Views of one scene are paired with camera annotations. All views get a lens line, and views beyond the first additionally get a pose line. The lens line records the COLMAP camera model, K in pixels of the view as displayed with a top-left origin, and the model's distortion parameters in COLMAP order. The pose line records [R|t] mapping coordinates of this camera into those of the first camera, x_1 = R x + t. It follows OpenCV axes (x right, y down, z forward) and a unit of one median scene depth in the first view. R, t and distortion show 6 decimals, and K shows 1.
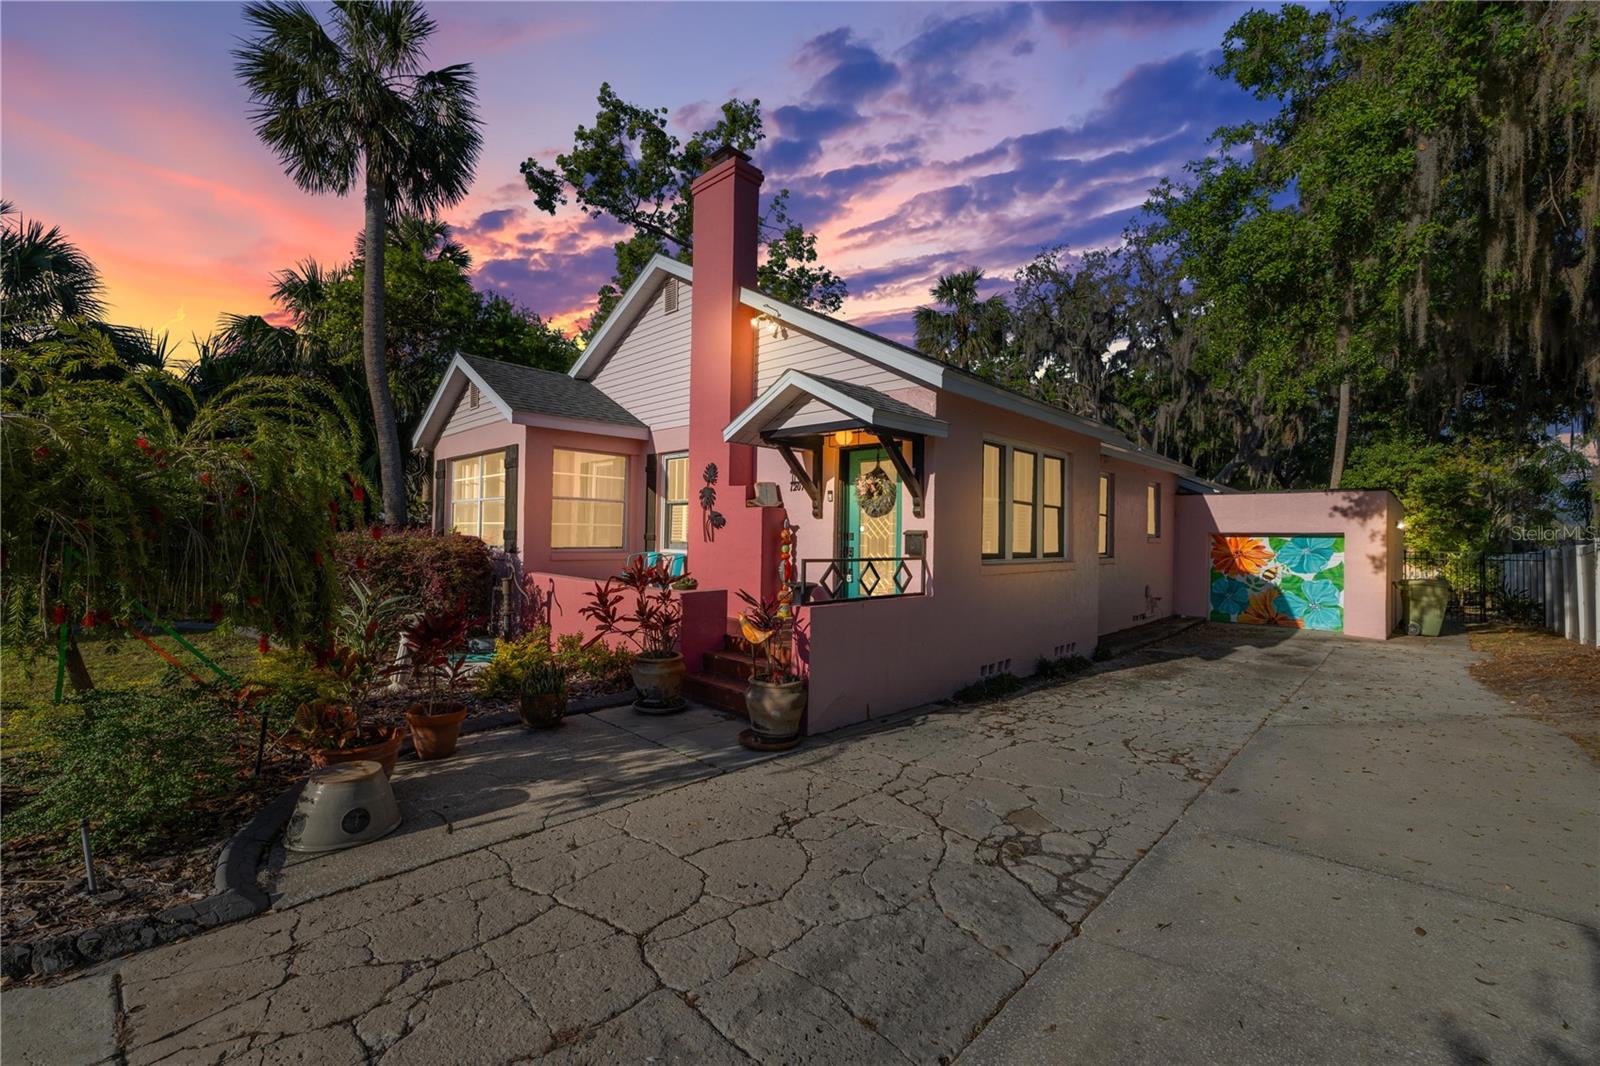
lens RADIAL K [[640.7, 0, 793.1], [0, 640.7, 532.9], [0, 0, 1]] dist [0.000376, 0.000045]
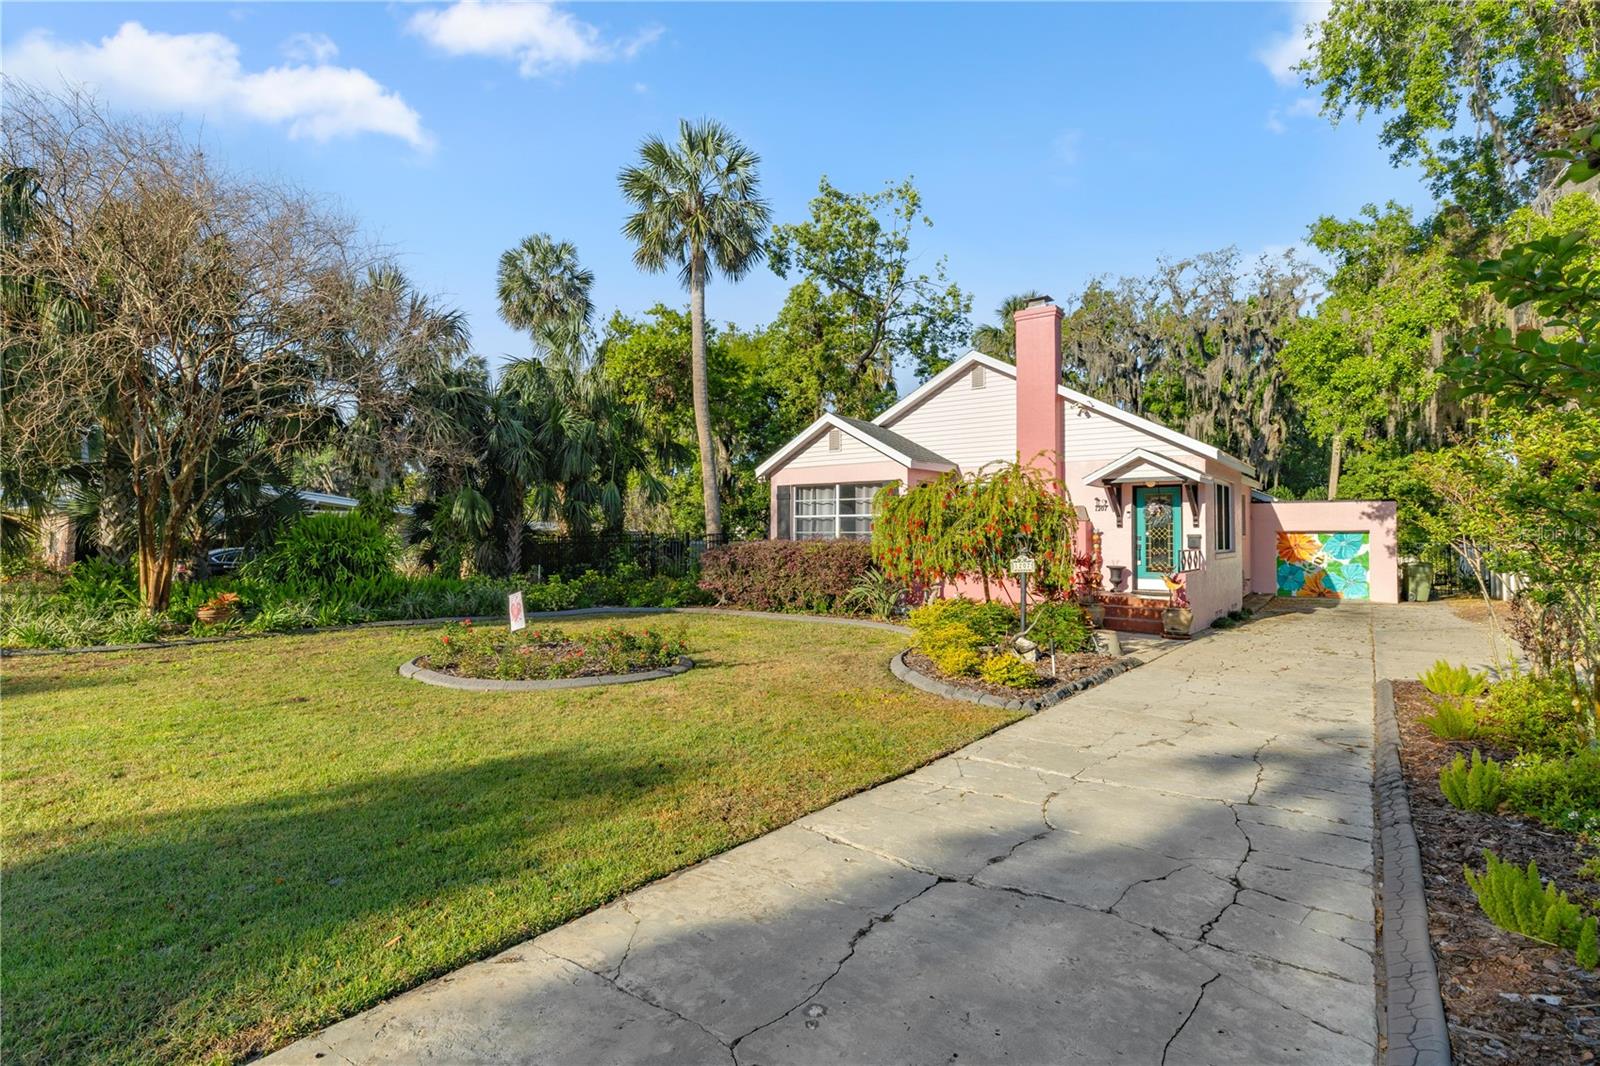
lens RADIAL K [[709.6, 0, 859.6], [0, 709.6, 523.3], [0, 0, 1]] dist [0.000135, 0.000222]
pose [[0.989739, -0.011067, 0.142460, -0.479459], [0.012865, 0.999849, -0.011710, -0.011253], [-0.142309, 0.013422, 0.989731, -0.397090]]
